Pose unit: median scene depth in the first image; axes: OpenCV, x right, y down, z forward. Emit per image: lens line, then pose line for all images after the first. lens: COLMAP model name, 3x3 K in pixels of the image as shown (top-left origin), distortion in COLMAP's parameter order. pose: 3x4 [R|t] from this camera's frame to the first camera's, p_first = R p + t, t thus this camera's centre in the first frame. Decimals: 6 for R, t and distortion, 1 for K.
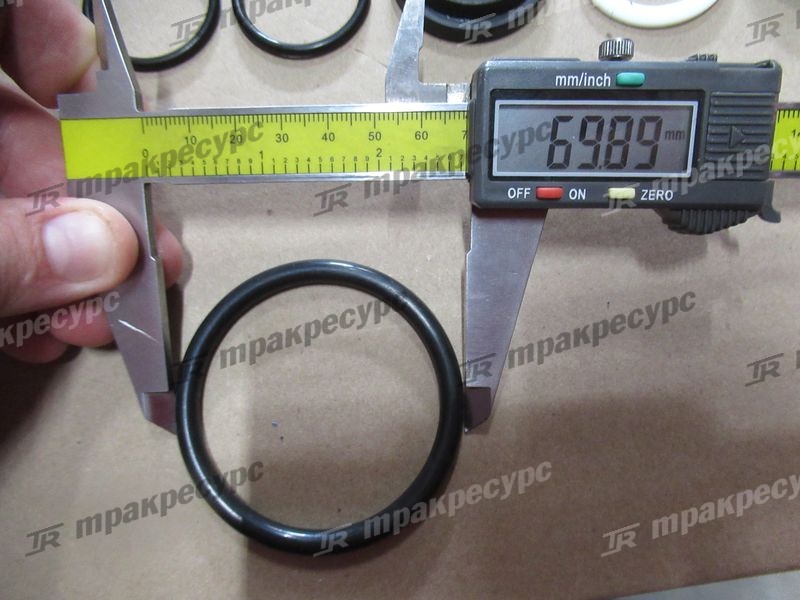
lens RADIAL K [[598.6, 0, 392.6], [0, 598.6, 278.6], [0, 0, 1]] dist [0.034555, -0.001852]
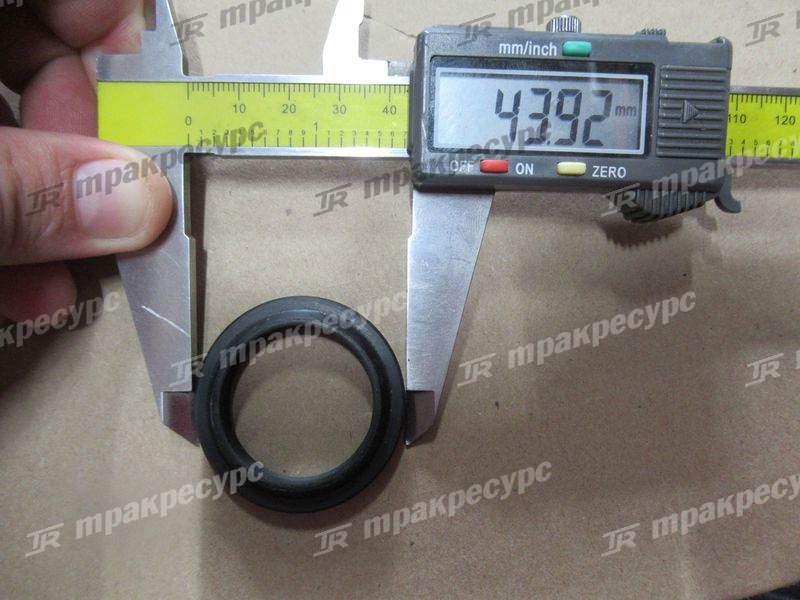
lens RADIAL K [[598.6, 0, 391.6], [0, 598.6, 274.9], [0, 0, 1]] dist [0.034555, -0.001852]
pose [[0.999292, 0.022109, 0.030441, 0.078667], [-0.018024, 0.991551, -0.128461, 0.144833], [-0.033024, 0.127822, 0.991247, 0.110605]]
